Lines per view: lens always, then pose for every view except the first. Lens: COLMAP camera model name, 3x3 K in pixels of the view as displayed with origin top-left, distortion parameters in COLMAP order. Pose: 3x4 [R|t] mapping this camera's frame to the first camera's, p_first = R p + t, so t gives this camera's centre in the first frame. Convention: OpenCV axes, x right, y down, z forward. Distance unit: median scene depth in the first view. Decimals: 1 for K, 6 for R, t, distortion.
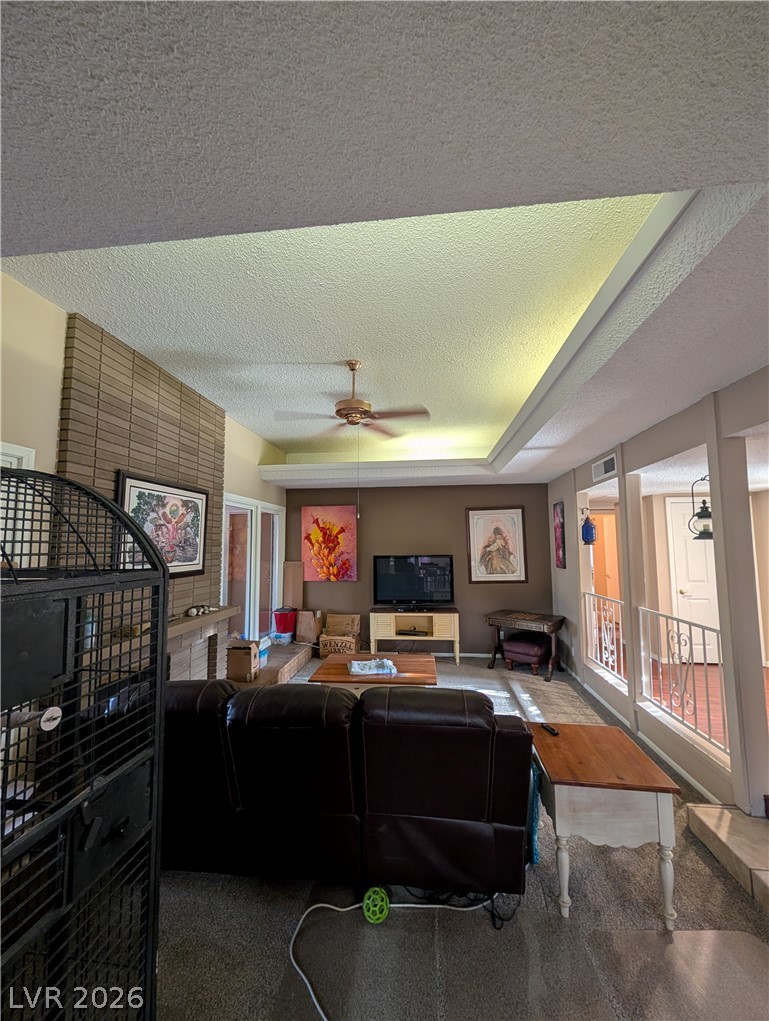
lens RADIAL K [[386.1, 0, 386.4], [0, 386.1, 513.0], [0, 0, 1]] dist [0.001261, -0.000814]
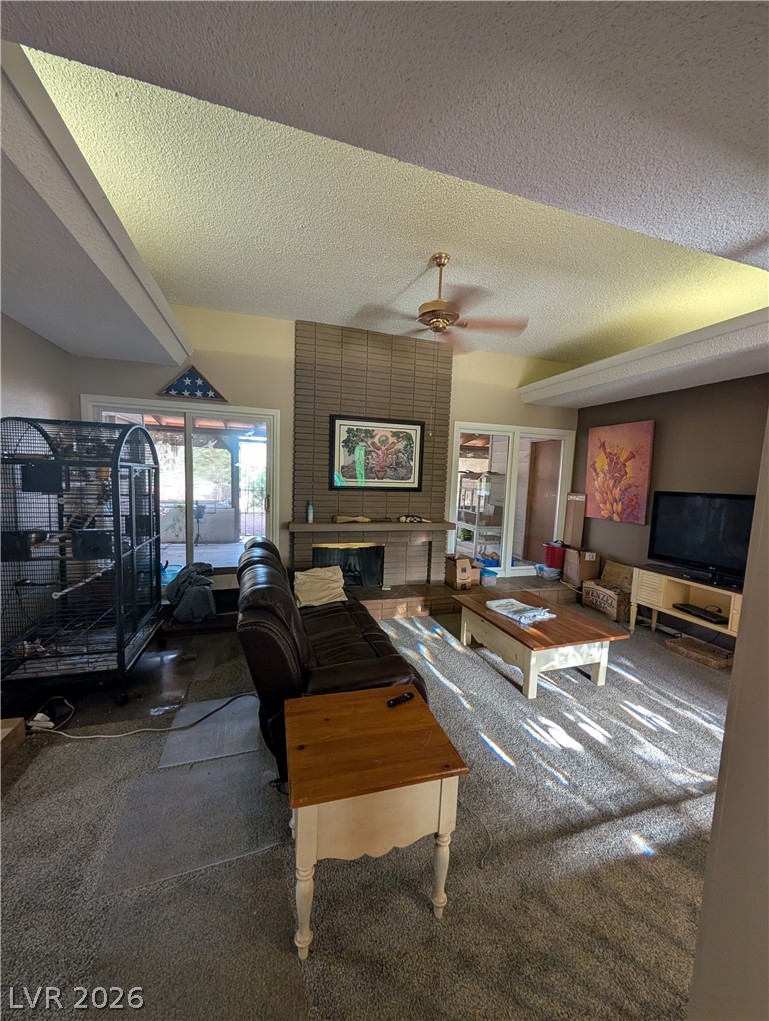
lens RADIAL K [[386.1, 0, 384.8], [0, 386.1, 515.1], [0, 0, 1]] dist [0.001261, -0.000814]
pose [[0.408547, 0.116545, -0.905266, 0.620639], [0.038523, 0.988729, 0.144675, 0.051248], [0.911924, -0.093980, 0.399453, 0.410983]]
